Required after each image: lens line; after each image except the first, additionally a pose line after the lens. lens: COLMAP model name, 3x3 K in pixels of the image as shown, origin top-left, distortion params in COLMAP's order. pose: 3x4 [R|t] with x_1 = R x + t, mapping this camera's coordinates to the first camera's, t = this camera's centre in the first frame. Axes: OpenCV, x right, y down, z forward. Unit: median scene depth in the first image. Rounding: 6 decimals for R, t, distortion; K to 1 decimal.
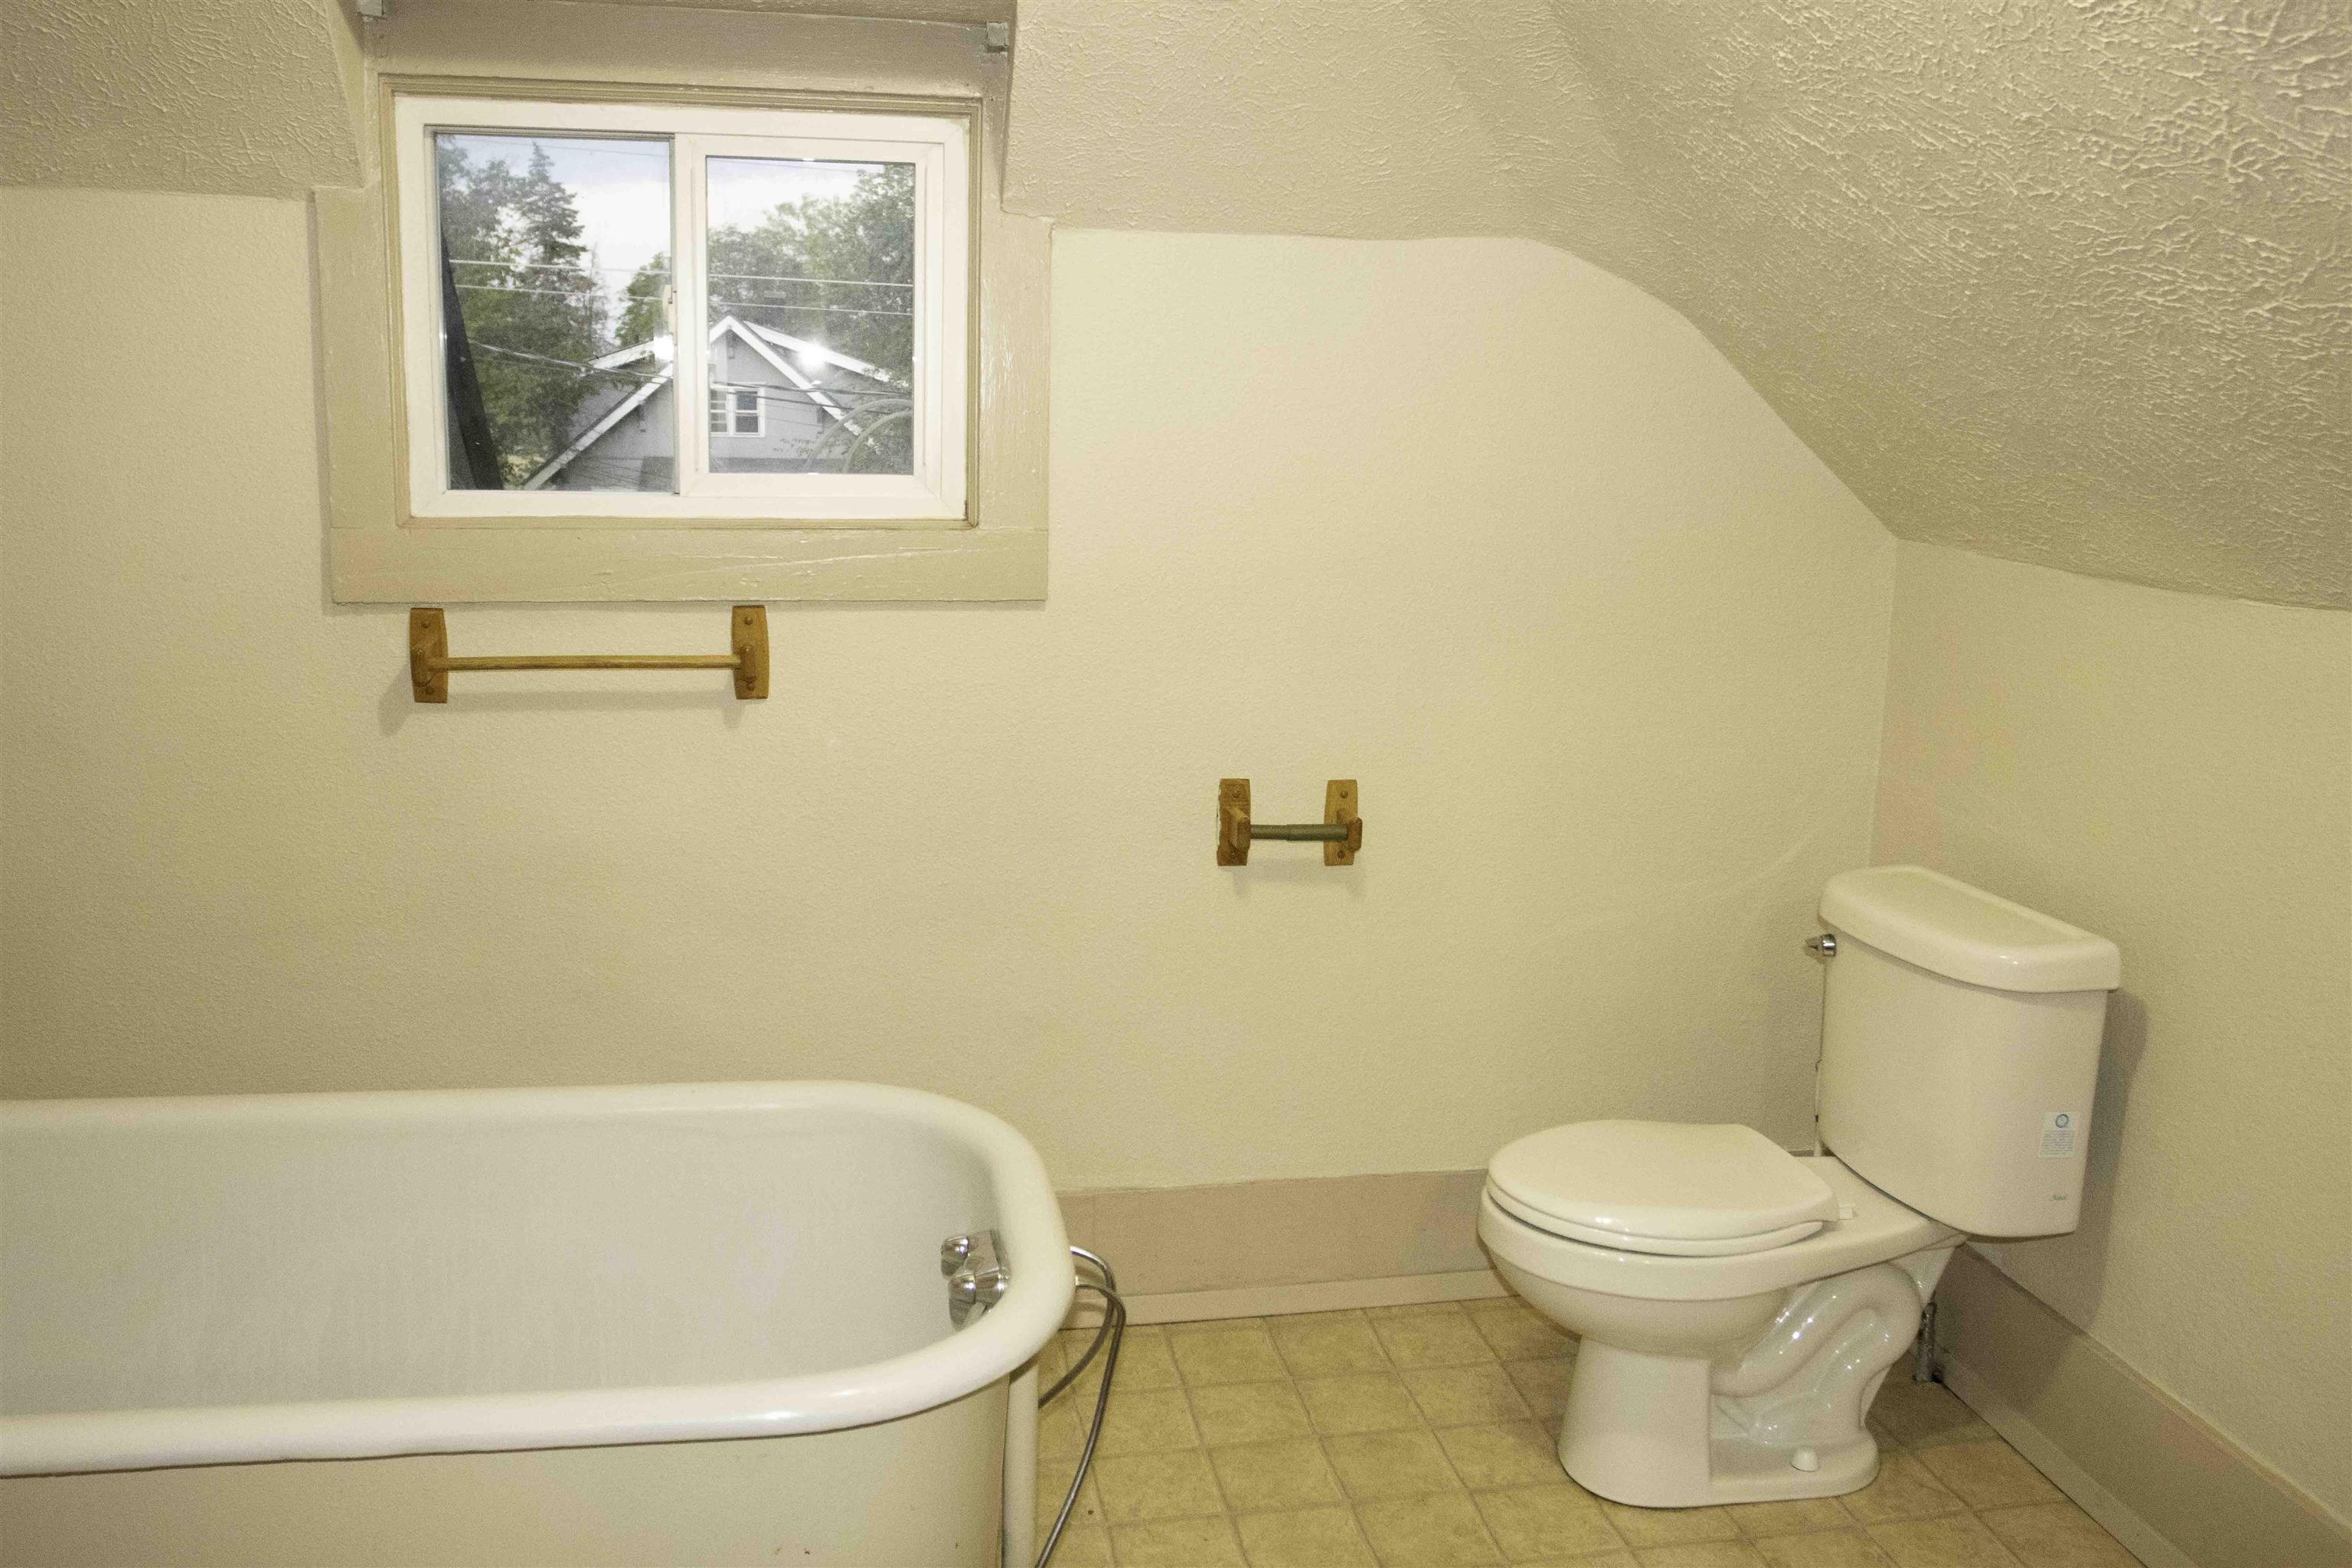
lens RADIAL K [[1888.5, 0, 1170.5], [0, 1888.5, 774.4], [0, 0, 1]] dist [-0.091211, 0.058579]
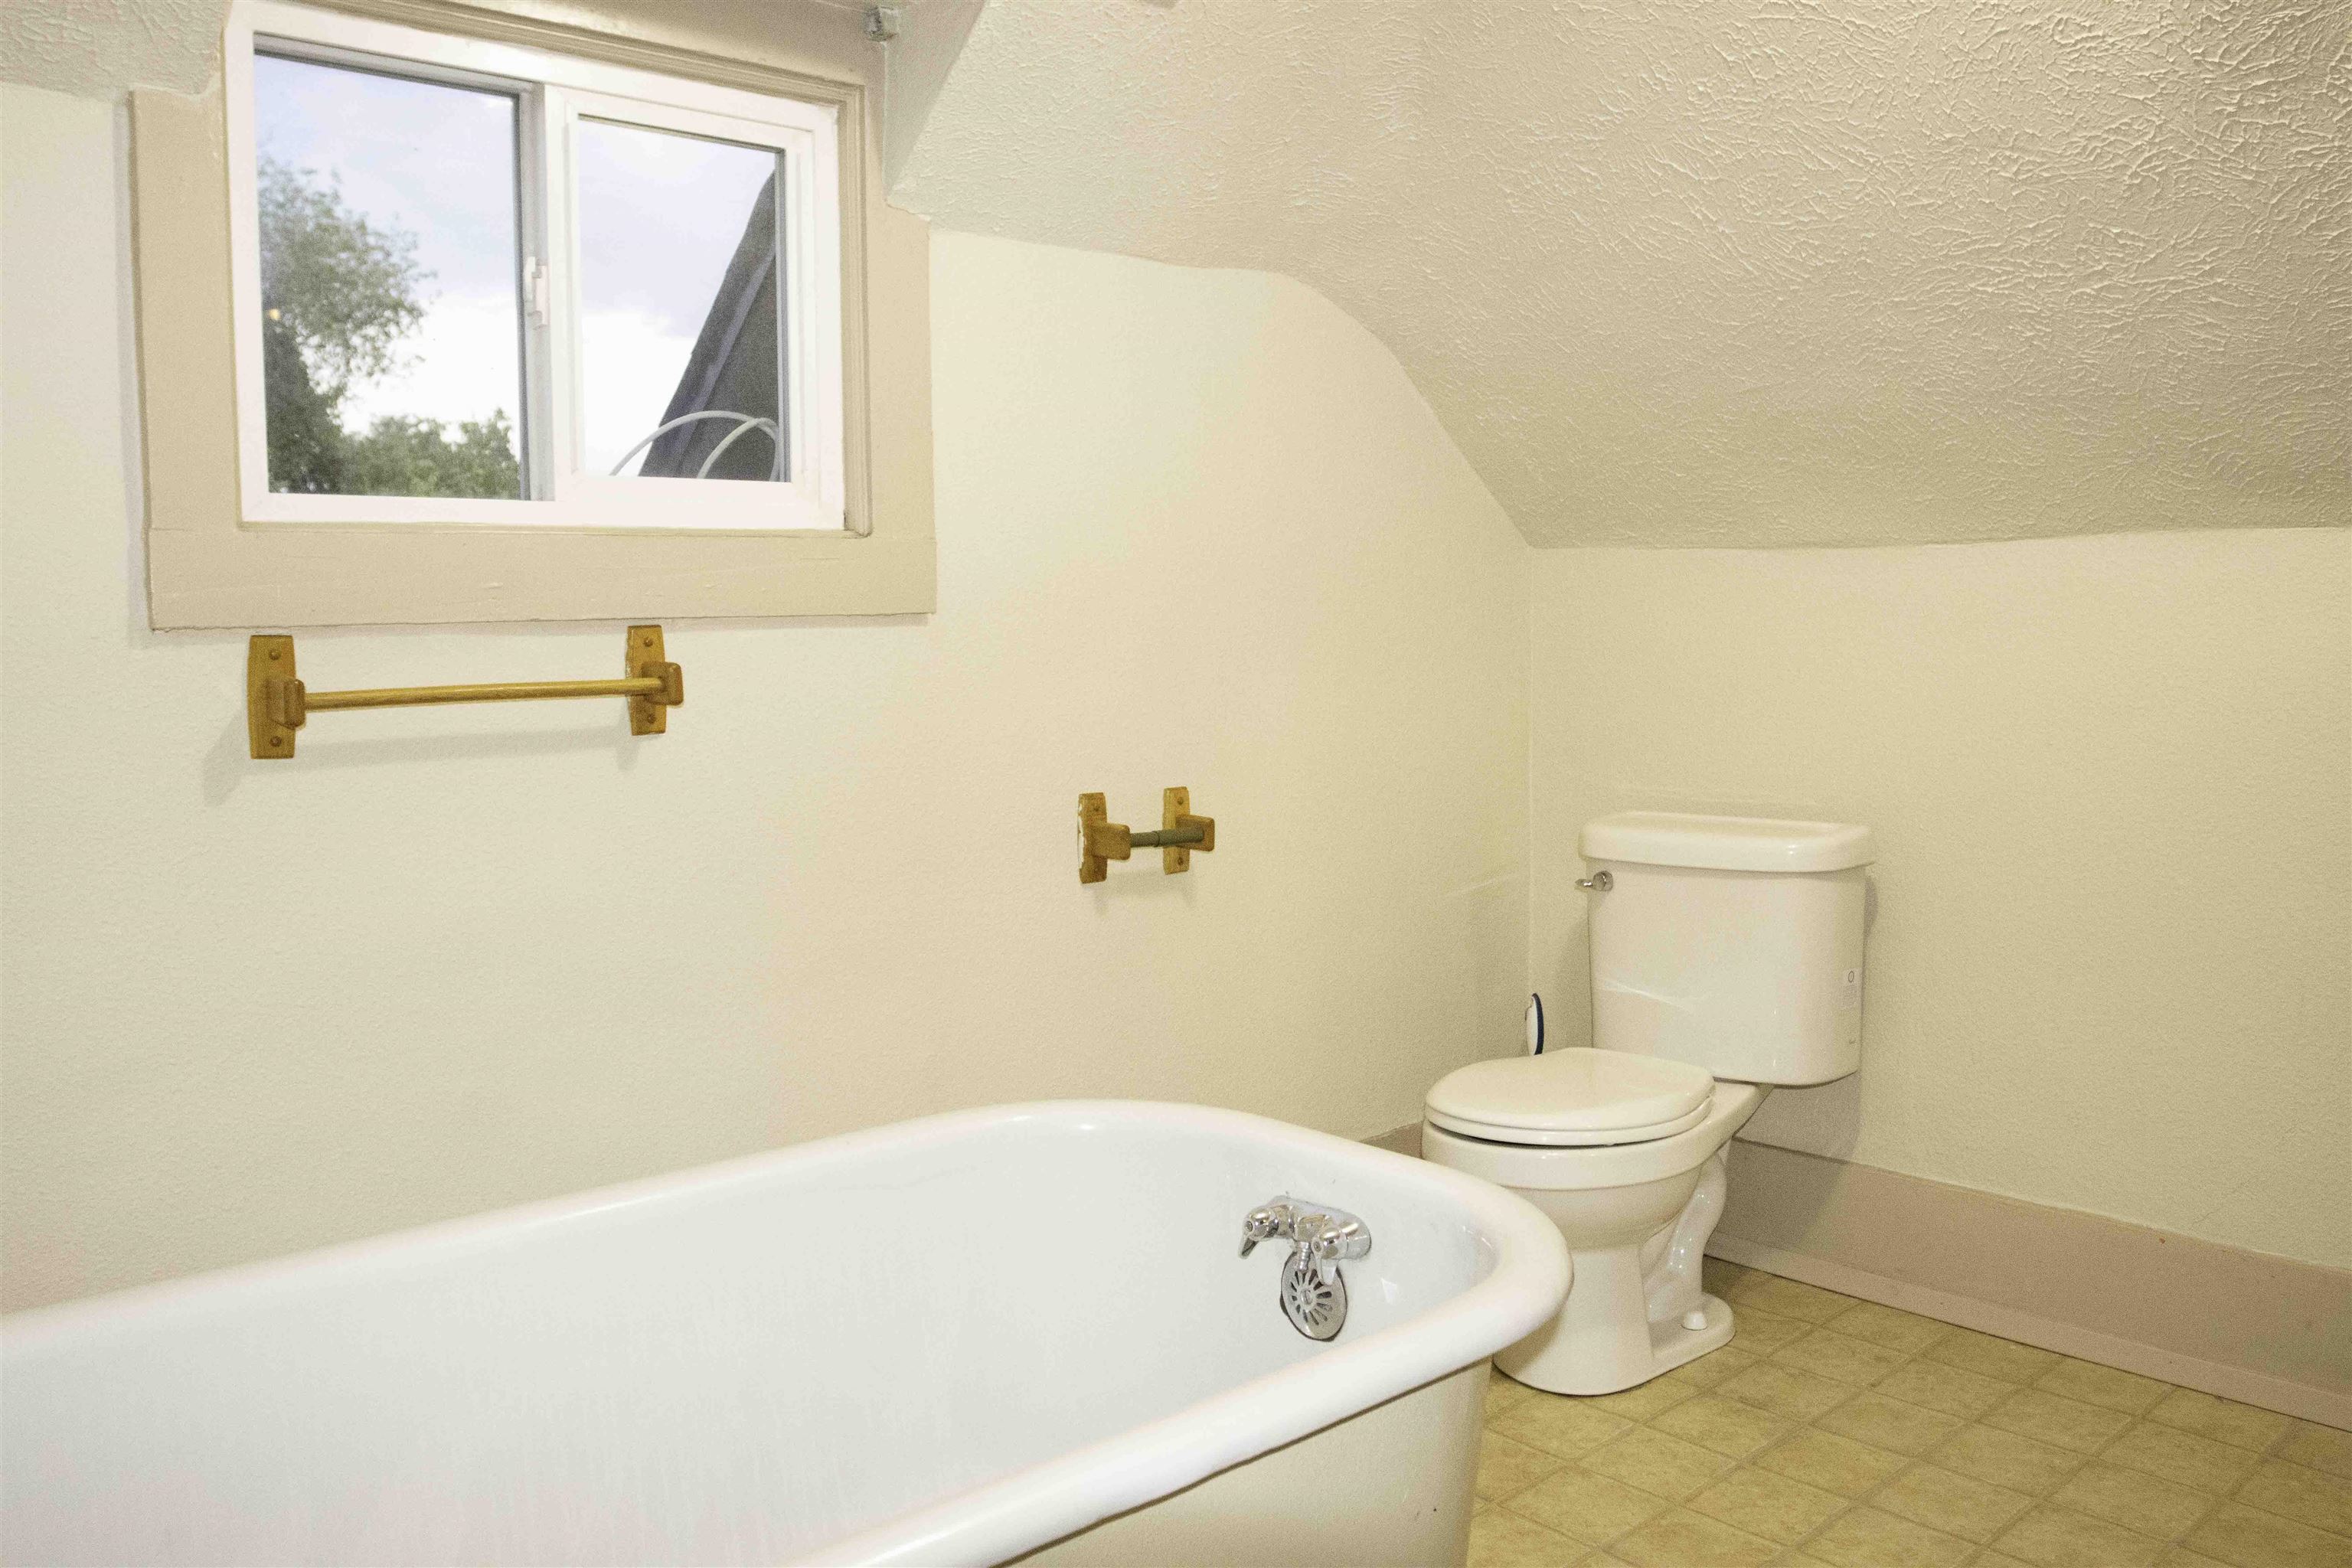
lens RADIAL K [[1833.7, 0, 1167.9], [0, 1833.7, 766.5], [0, 0, 1]] dist [-0.090609, 0.056841]
pose [[0.851664, -0.077914, 0.518264, -0.466937], [0.131628, 0.988990, -0.067623, 0.064469], [-0.507289, 0.125810, 0.852543, 0.171834]]
